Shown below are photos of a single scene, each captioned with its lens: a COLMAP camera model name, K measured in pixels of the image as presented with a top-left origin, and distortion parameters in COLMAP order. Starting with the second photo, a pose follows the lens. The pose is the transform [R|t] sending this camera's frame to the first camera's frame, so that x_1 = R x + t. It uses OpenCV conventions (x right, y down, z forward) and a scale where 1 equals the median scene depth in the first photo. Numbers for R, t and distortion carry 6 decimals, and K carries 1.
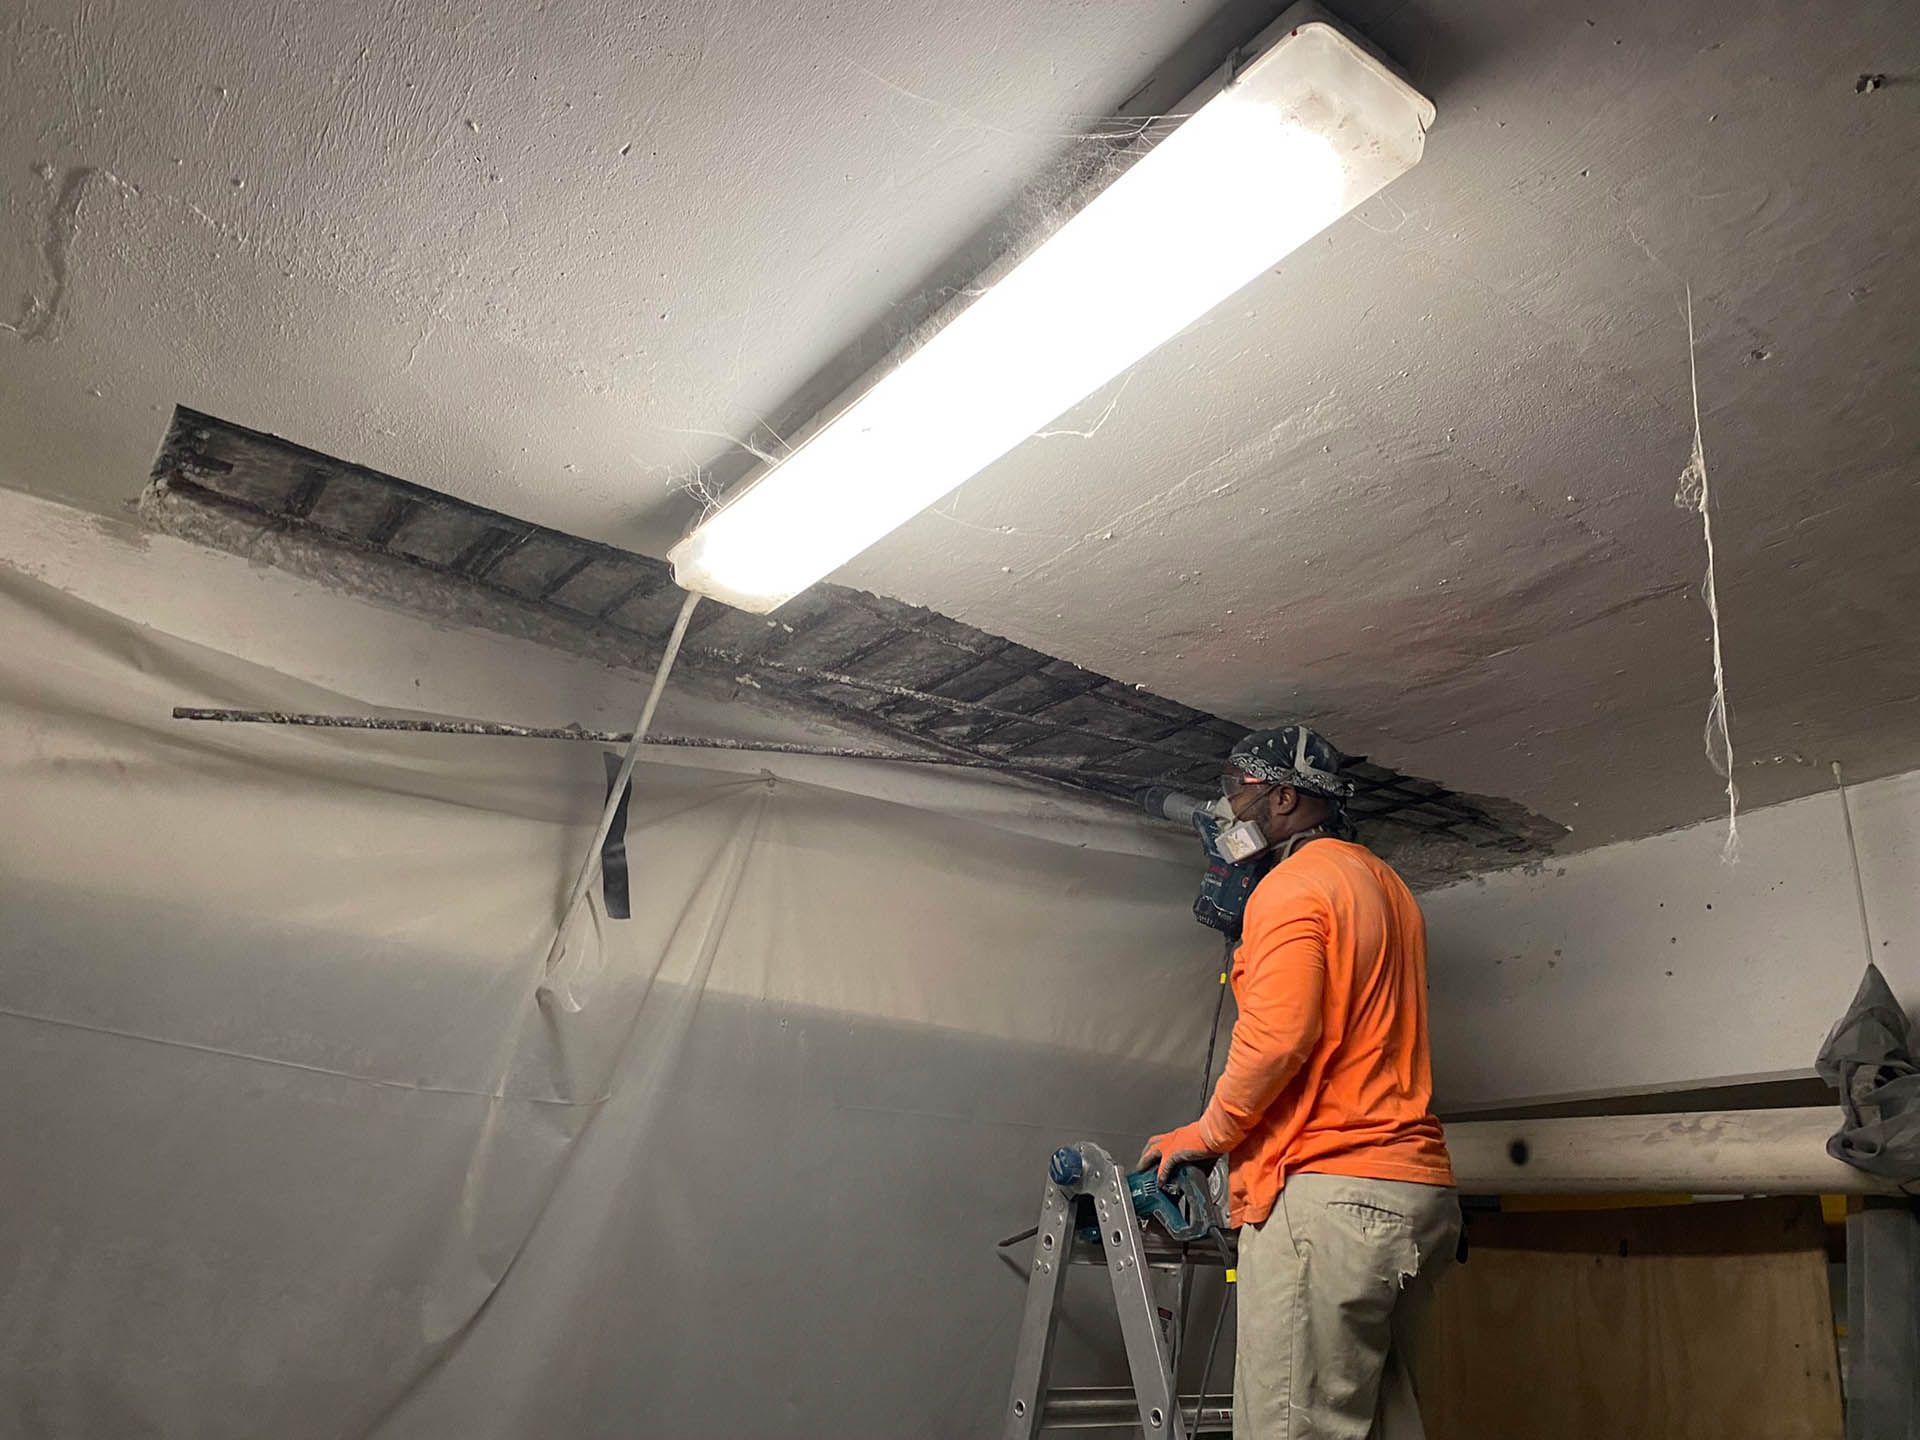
lens RADIAL K [[1488.7, 0, 960.0], [0, 1488.7, 720.0], [0, 0, 1]] dist [-0.012883, -0.010200]
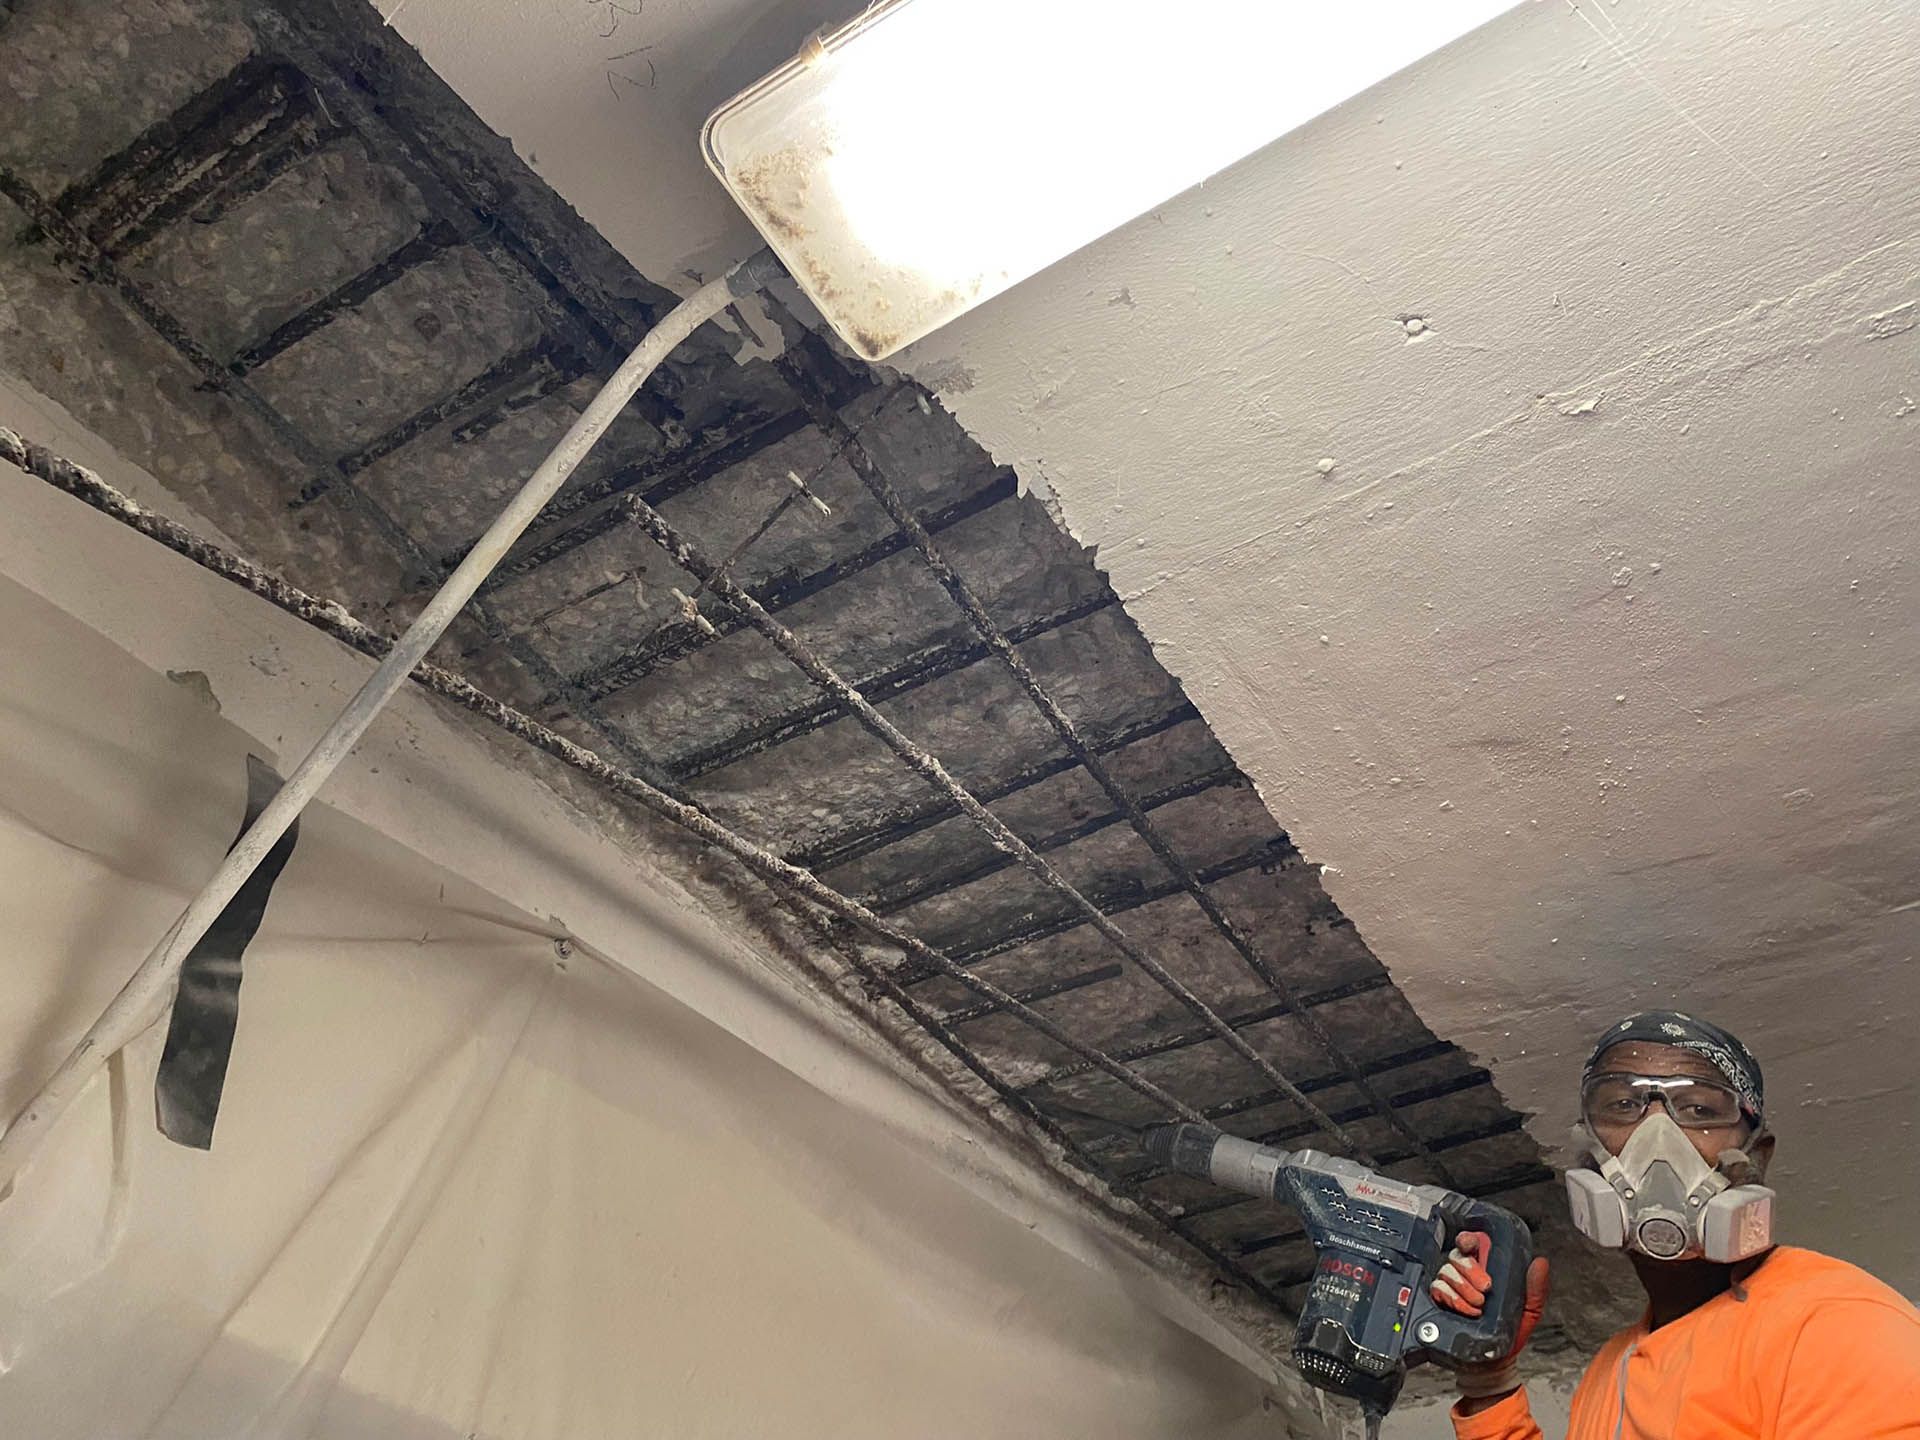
lens RADIAL K [[1488.7, 0, 960.0], [0, 1488.7, 720.0], [0, 0, 1]] dist [-0.012883, -0.010200]
pose [[0.931349, 0.235167, 0.278002, -0.170775], [-0.119101, 0.918222, -0.377735, 0.150423], [-0.344099, 0.318693, 0.883194, 0.552565]]
